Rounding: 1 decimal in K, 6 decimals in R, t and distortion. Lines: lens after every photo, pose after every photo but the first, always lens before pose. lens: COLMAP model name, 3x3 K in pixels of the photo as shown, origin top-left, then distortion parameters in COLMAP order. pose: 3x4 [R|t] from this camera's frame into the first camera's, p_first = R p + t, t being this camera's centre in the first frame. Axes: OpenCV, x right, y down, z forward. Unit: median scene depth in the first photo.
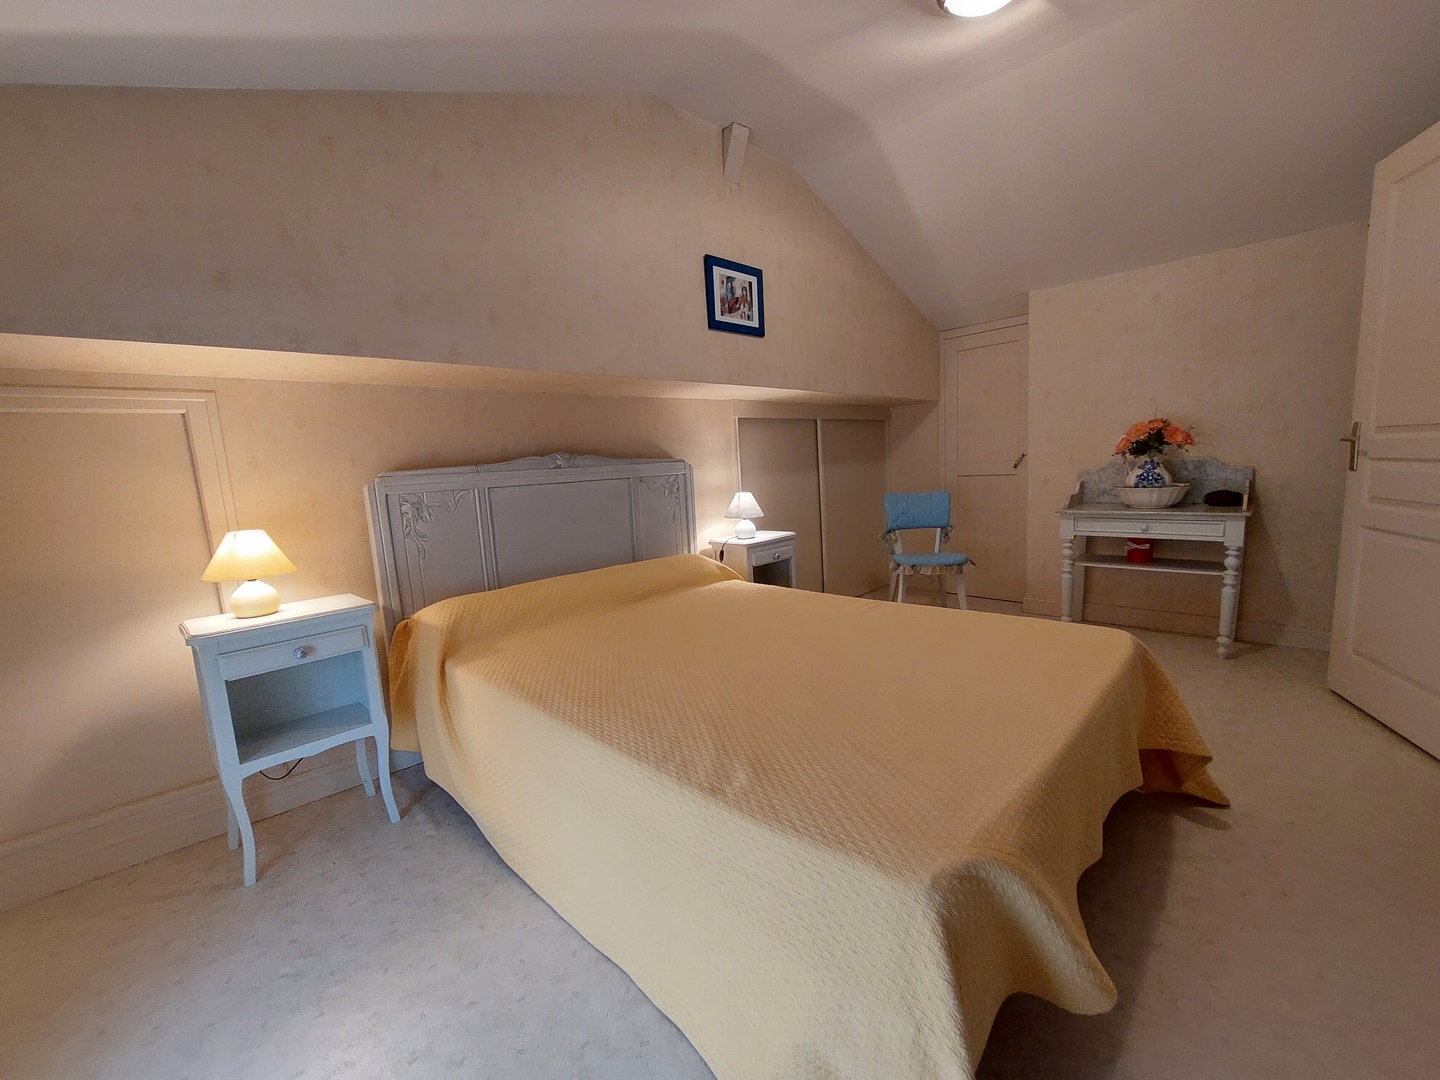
lens RADIAL K [[575.8, 0, 721.2], [0, 575.8, 539.4], [0, 0, 1]] dist [-0.004193, -0.000433]
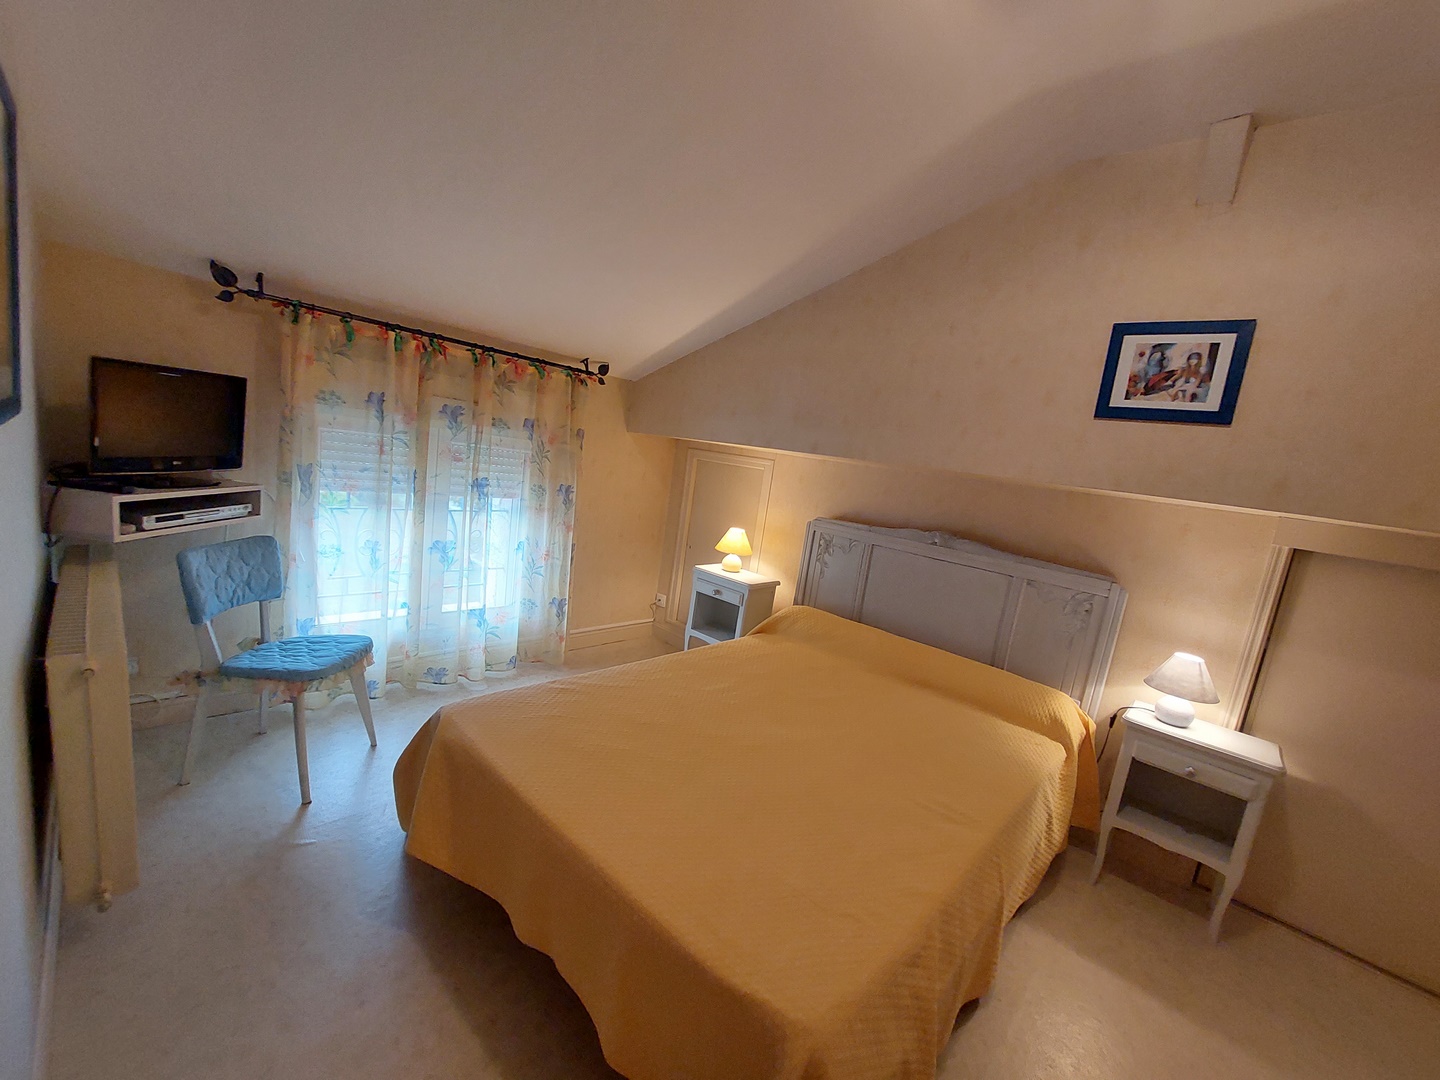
lens RADIAL K [[575.8, 0, 721.3], [0, 575.8, 546.1], [0, 0, 1]] dist [-0.004193, -0.000433]
pose [[0.057001, 0.212949, -0.975399, 0.730533], [-0.276906, 0.942030, 0.189482, -0.207631], [0.959205, 0.259293, 0.112664, 0.468531]]
